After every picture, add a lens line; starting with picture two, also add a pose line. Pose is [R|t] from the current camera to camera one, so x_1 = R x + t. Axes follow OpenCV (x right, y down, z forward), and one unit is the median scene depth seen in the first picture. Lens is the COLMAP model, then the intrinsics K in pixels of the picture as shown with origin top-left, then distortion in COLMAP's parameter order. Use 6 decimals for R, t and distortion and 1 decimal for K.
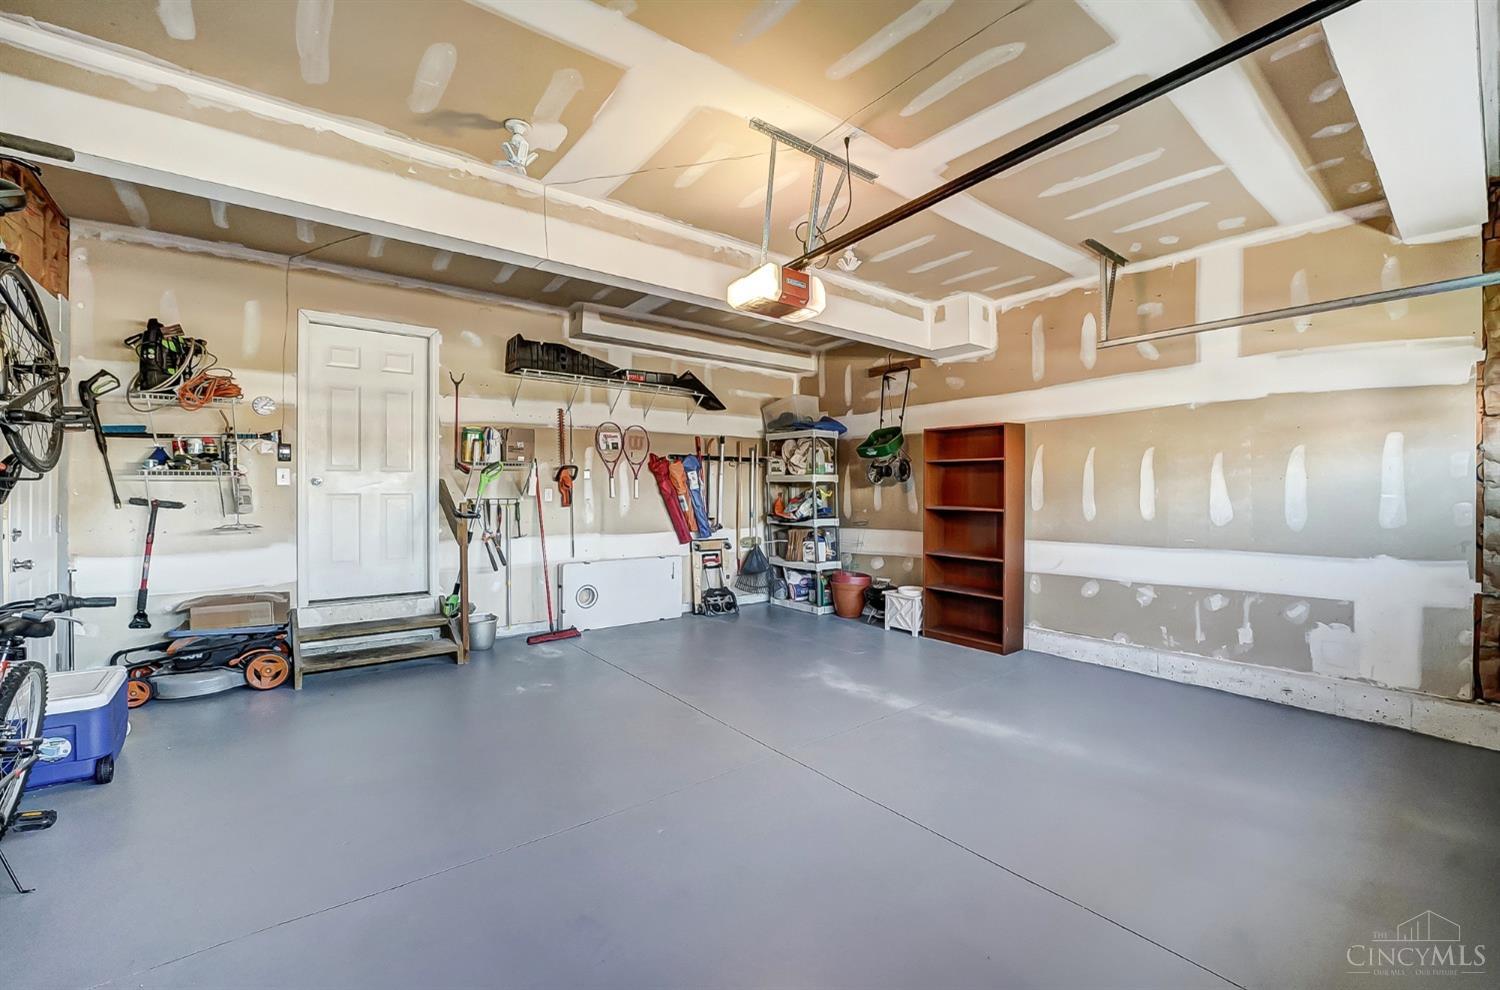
lens RADIAL K [[614.7, 0, 747.9], [0, 614.7, 491.3], [0, 0, 1]] dist [-0.023868, 0.001680]
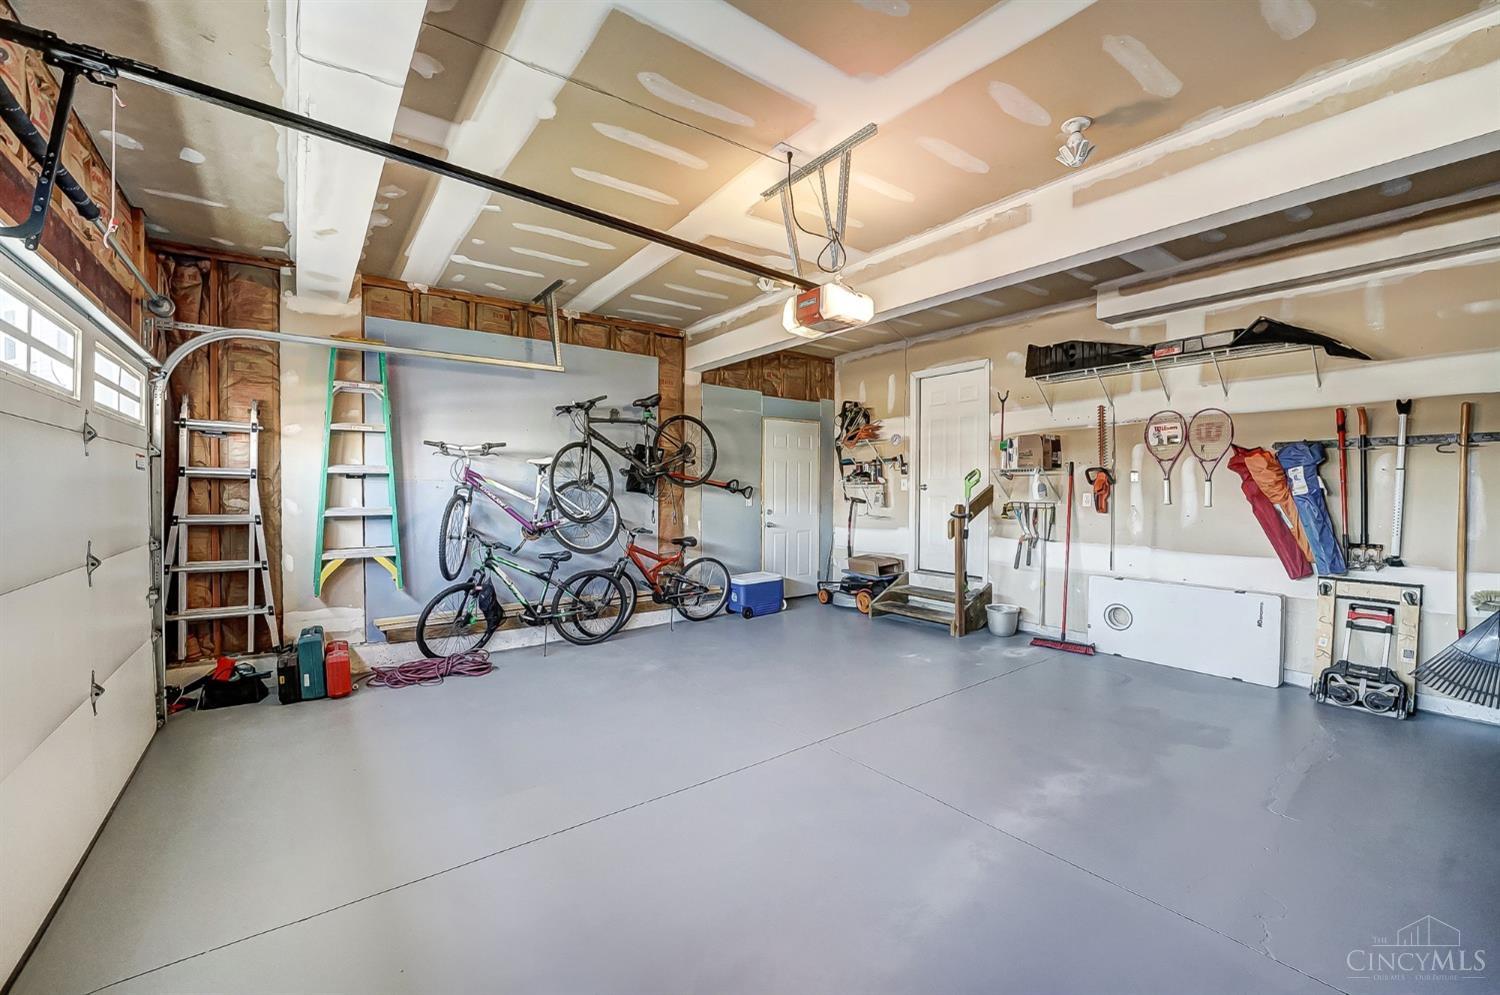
lens RADIAL K [[614.7, 0, 748.4], [0, 614.7, 497.0], [0, 0, 1]] dist [-0.023868, 0.001680]
pose [[-0.031874, 0.012880, -0.999409, 0.627961], [-0.003995, 0.999907, 0.013014, -0.008349], [0.999484, 0.004407, -0.031819, 0.508434]]
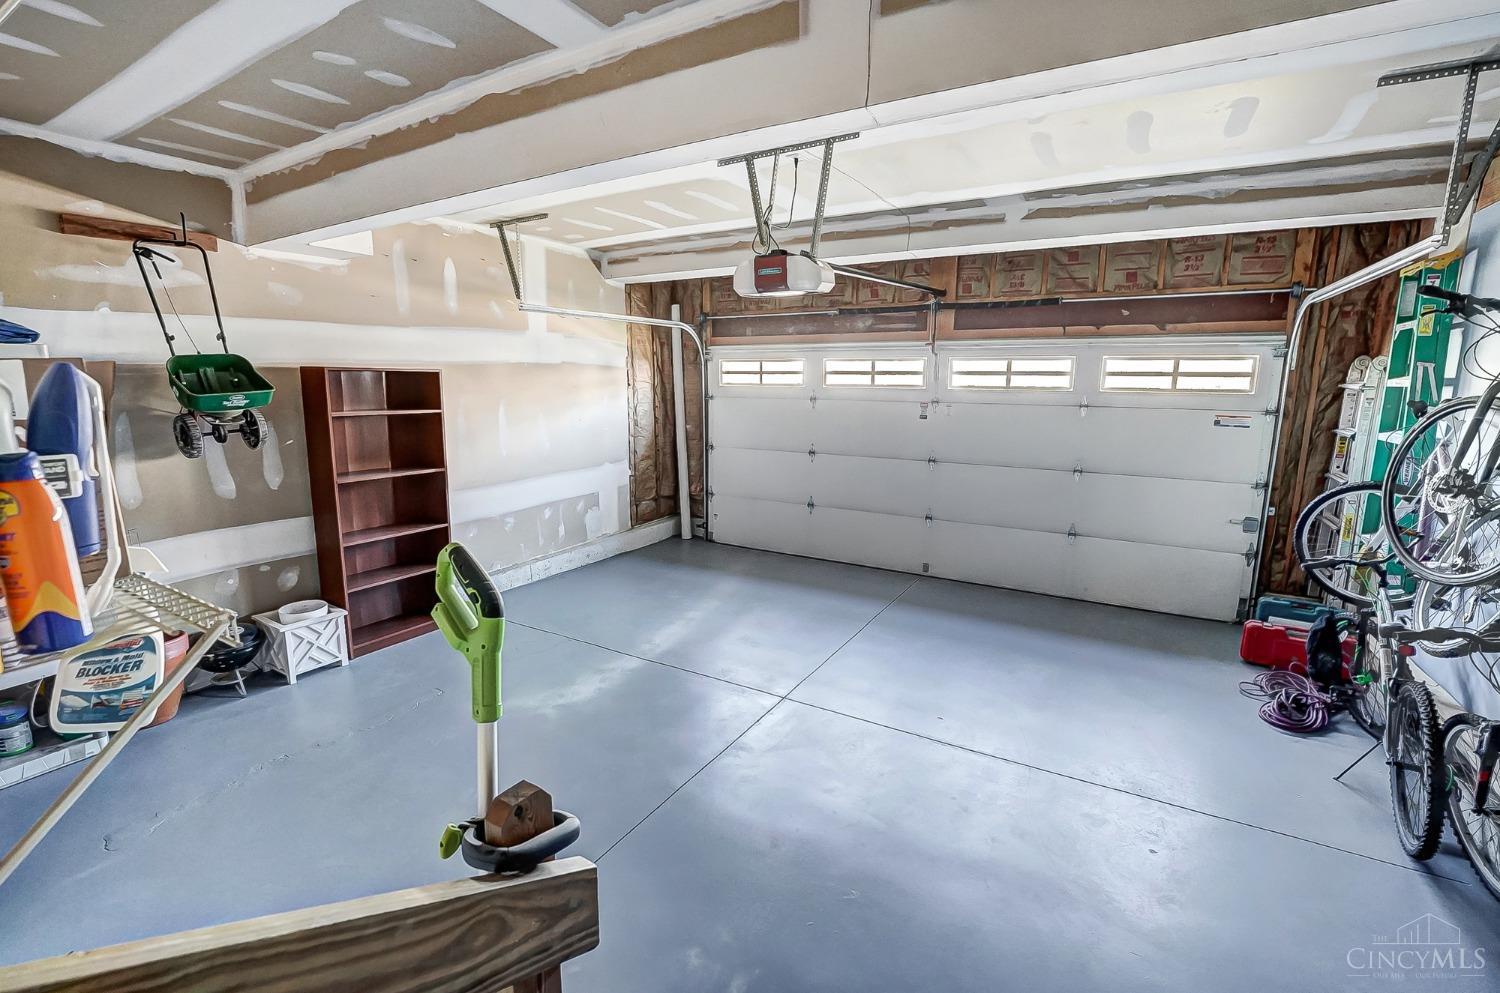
lens RADIAL K [[659.2, 0, 746.0], [0, 659.2, 487.4], [0, 0, 1]] dist [-0.002156, -0.000225]
pose [[-0.351218, -0.157119, 0.923017, -0.554265], [-0.000660, 0.985861, 0.167565, -0.091424], [-0.936293, 0.058242, -0.346356, 0.818087]]
